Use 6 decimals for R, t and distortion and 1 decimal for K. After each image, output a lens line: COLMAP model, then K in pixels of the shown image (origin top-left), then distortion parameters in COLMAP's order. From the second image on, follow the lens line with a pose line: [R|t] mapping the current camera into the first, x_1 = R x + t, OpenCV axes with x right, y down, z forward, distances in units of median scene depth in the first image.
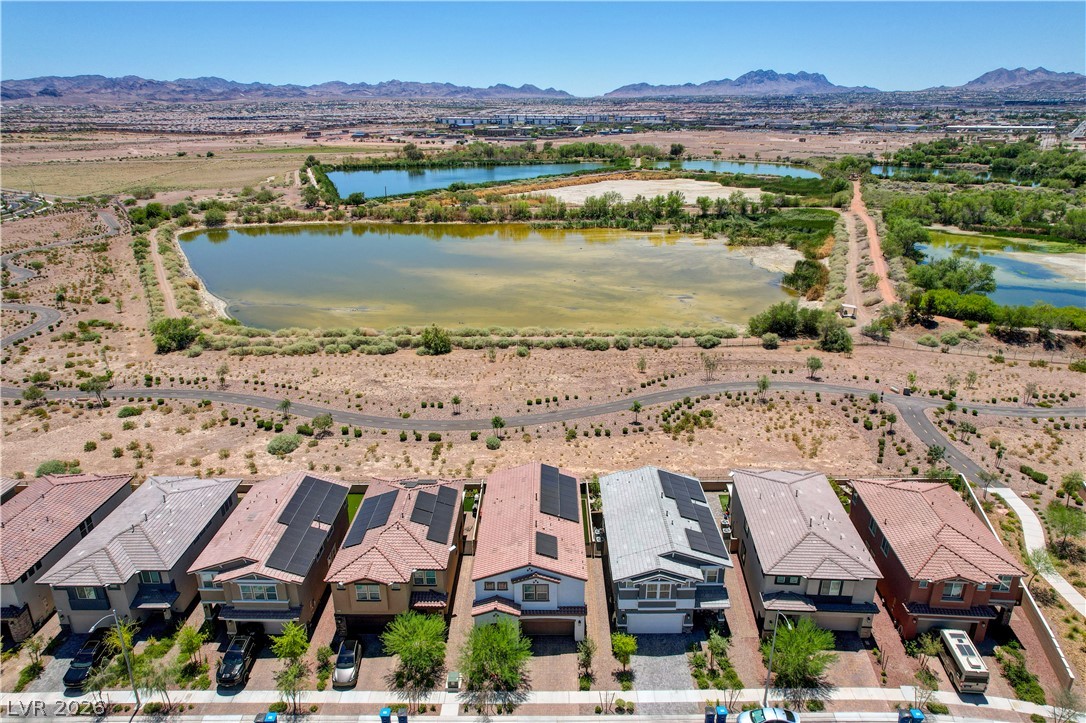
lens RADIAL K [[704.9, 0, 548.9], [0, 704.9, 372.1], [0, 0, 1]] dist [-0.074335, 0.062708]
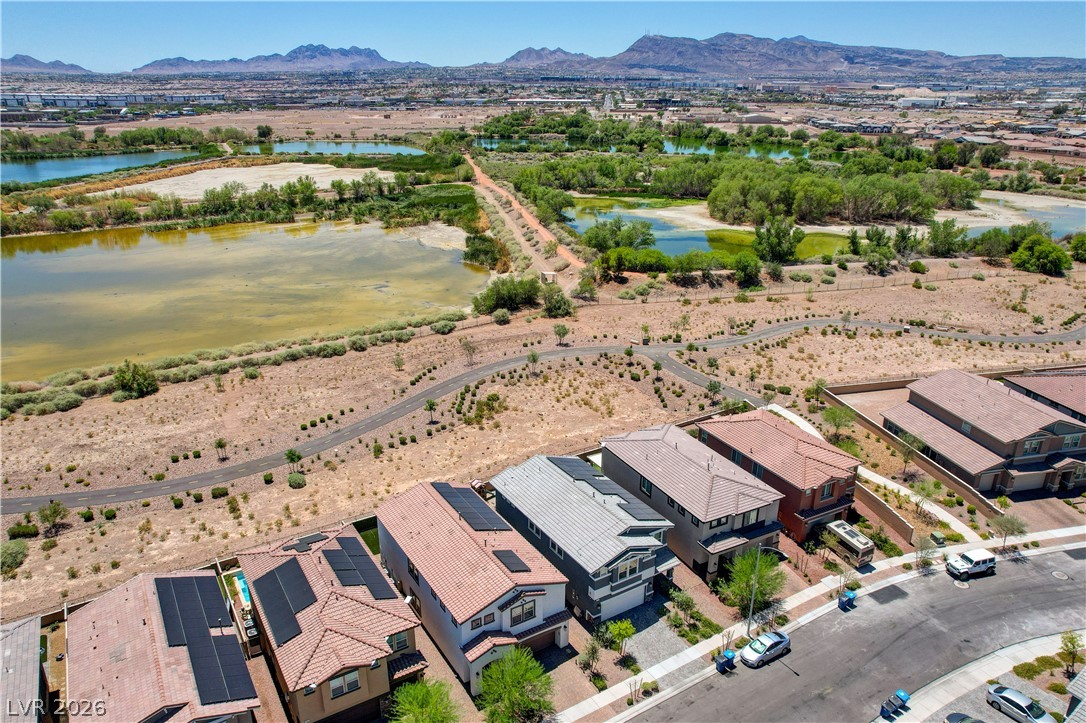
lens RADIAL K [[736.1, 0, 545.3], [0, 736.1, 363.9], [0, 0, 1]] dist [-0.067468, 0.056381]
pose [[0.850163, -0.181708, 0.494171, -0.166381], [0.179868, 0.982328, 0.051762, -0.021322], [-0.494844, 0.044880, 0.867822, 0.053672]]
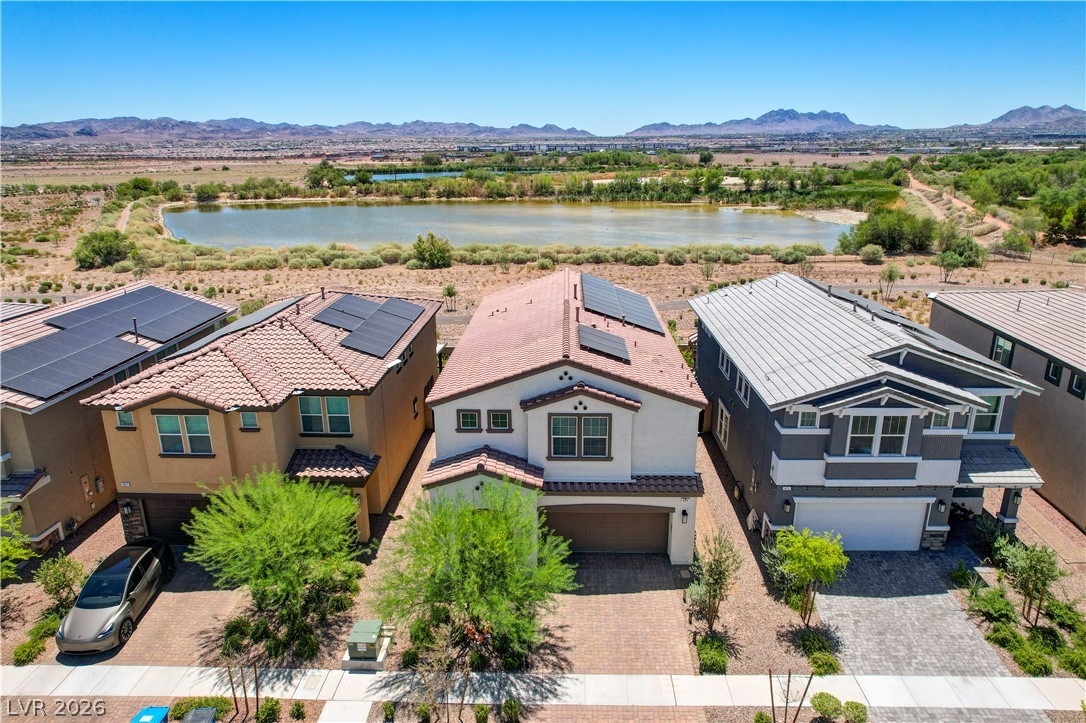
lens RADIAL K [[717.0, 0, 545.4], [0, 717.0, 364.2], [0, 0, 1]] dist [-0.078225, 0.071179]
pose [[0.999397, 0.003334, -0.034565, -0.009920], [-0.005358, 0.998266, -0.058617, 0.120266], [0.034309, 0.058767, 0.997682, 0.233014]]
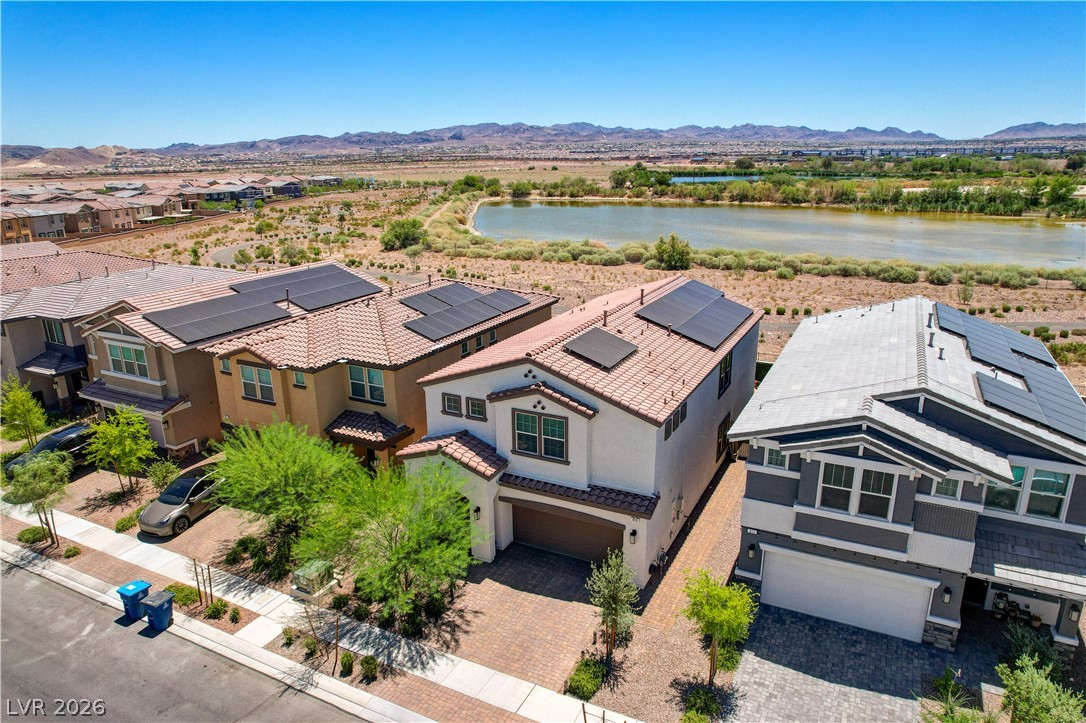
lens RADIAL K [[701.4, 0, 544.2], [0, 701.4, 364.5], [0, 0, 1]] dist [-0.074186, 0.066275]
pose [[0.891058, 0.121719, -0.437264, 0.065323], [-0.146847, 0.988869, -0.023978, 0.114361], [0.429478, 0.085576, 0.899014, 0.251451]]
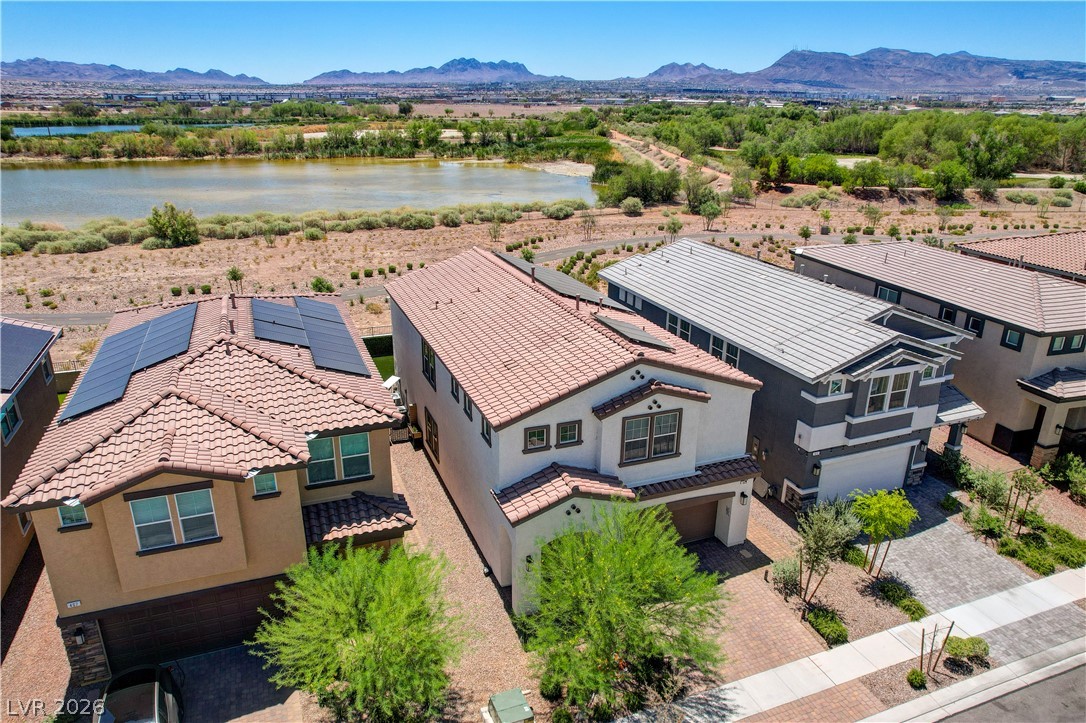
lens RADIAL K [[733.0, 0, 547.6], [0, 733.0, 362.1], [0, 0, 1]] dist [-0.077167, 0.071407]
pose [[0.930183, -0.115297, 0.348521, -0.084593], [0.116397, 0.993042, 0.017860, 0.105106], [-0.348155, 0.023954, 0.937131, 0.258414]]
